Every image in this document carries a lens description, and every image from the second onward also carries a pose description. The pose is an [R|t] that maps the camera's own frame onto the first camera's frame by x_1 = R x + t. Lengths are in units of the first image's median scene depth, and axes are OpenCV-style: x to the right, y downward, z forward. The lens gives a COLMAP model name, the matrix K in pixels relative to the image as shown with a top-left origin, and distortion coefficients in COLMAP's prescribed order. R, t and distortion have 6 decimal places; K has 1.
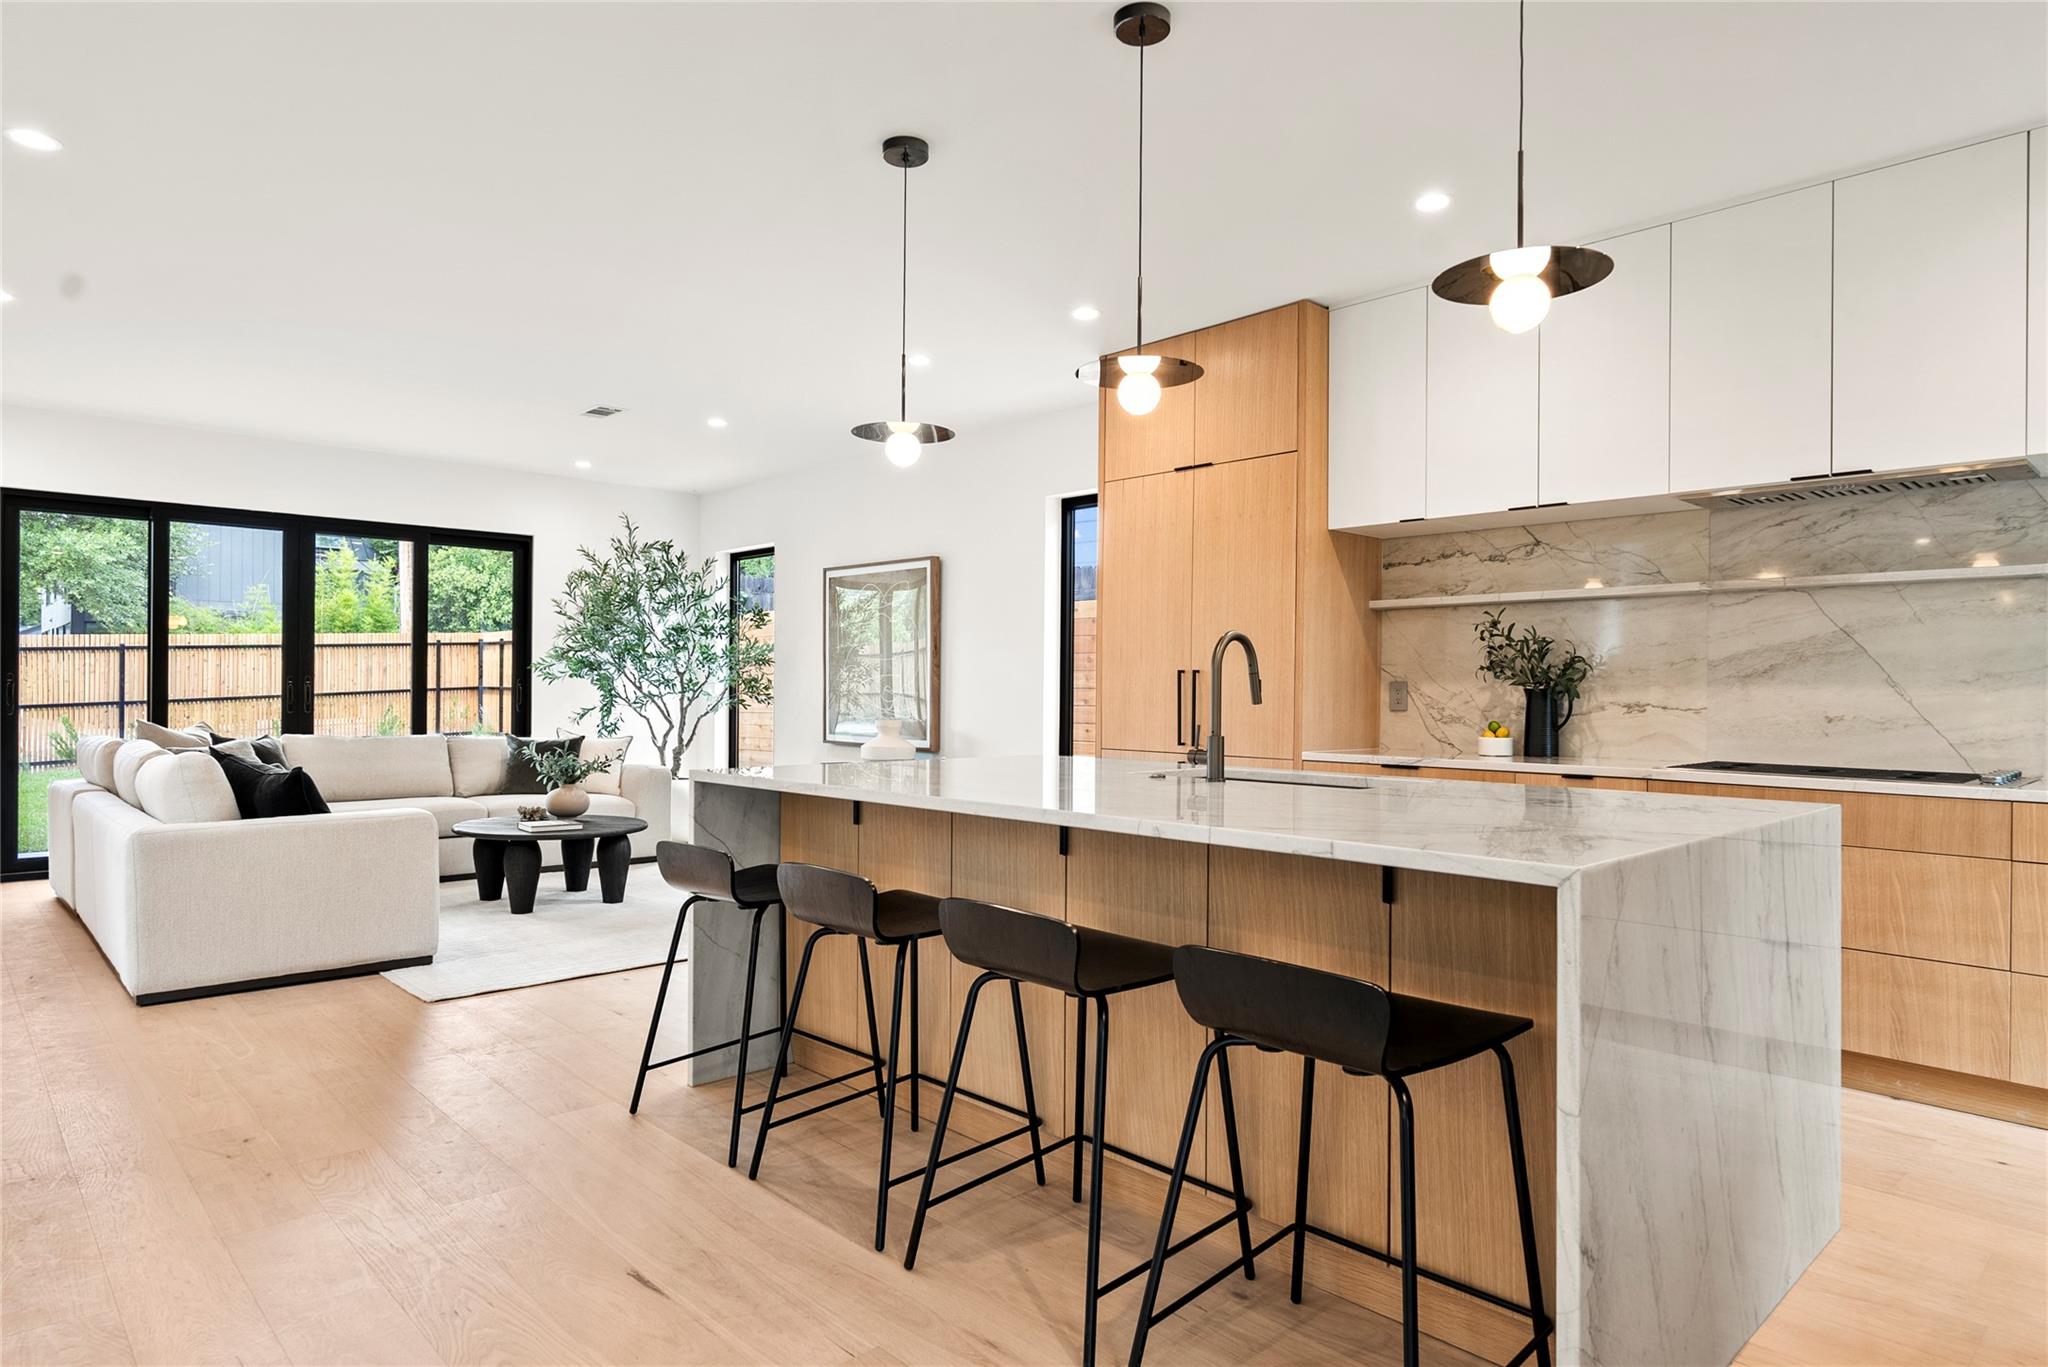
lens RADIAL K [[1188.7, 0, 1023.5], [0, 1188.7, 695.2], [0, 0, 1]] dist [-0.004130, 0.001299]
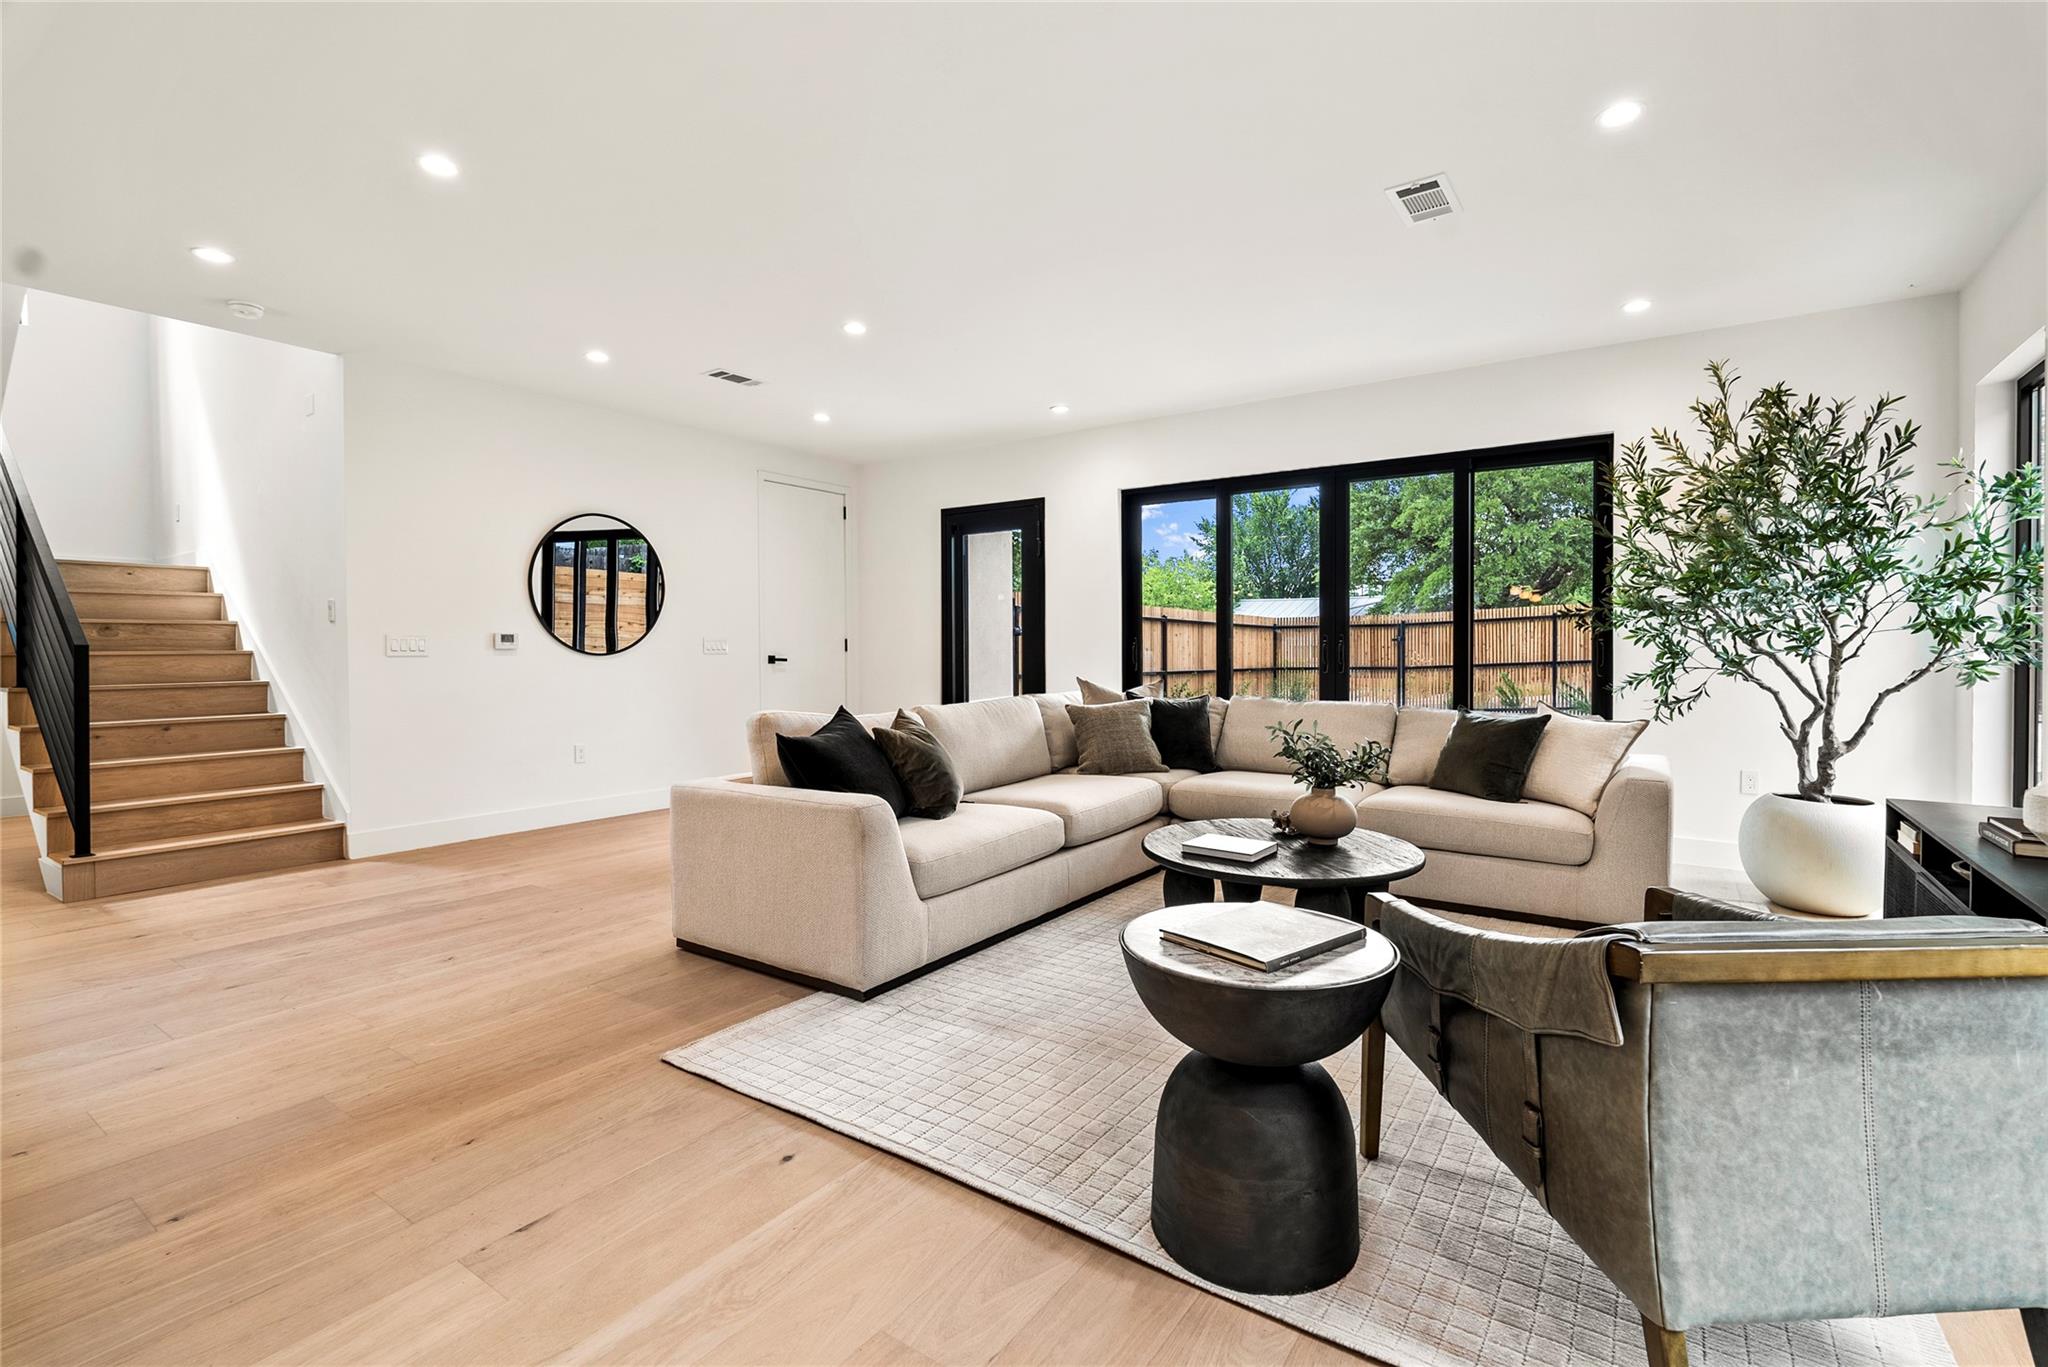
lens RADIAL K [[926.9, 0, 1032.9], [0, 926.9, 657.3], [0, 0, 1]] dist [-0.005838, 0.000415]
pose [[0.212908, -0.001364, -0.977071, 0.069565], [0.000997, 0.999999, -0.001179, 0.002611], [0.977072, -0.000723, 0.212909, 0.621750]]
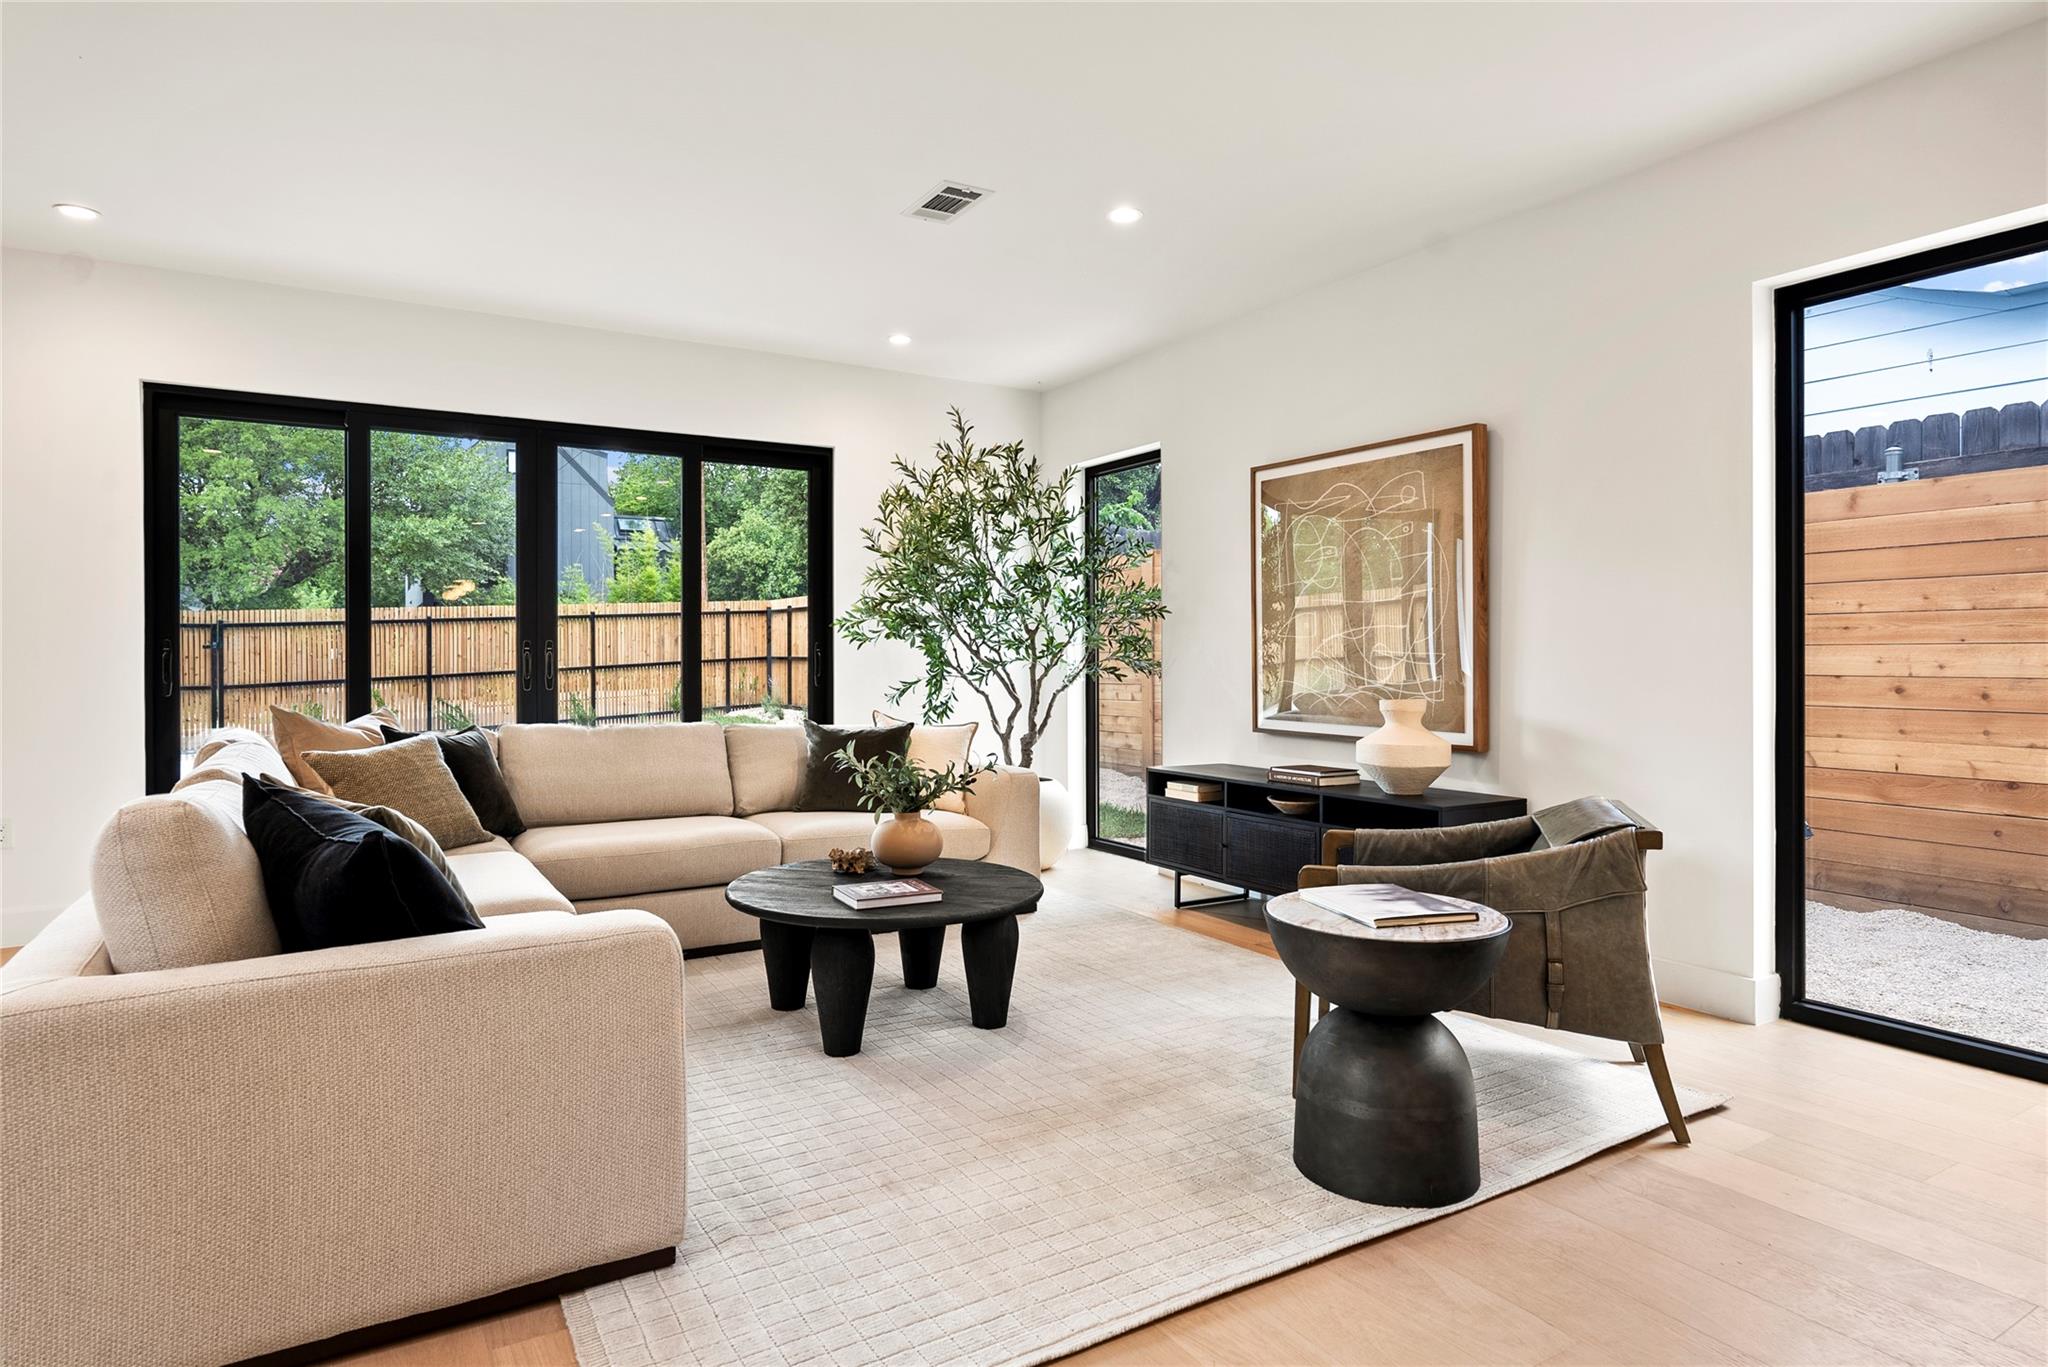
lens RADIAL K [[1136.5, 0, 1020.2], [0, 1136.5, 655.5], [0, 0, 1]] dist [-0.001217, -0.000768]
pose [[0.977686, -0.011502, -0.209755, -0.176725], [0.010200, 0.999921, -0.007291, 0.001221], [0.209823, 0.004989, 0.977727, 0.387129]]
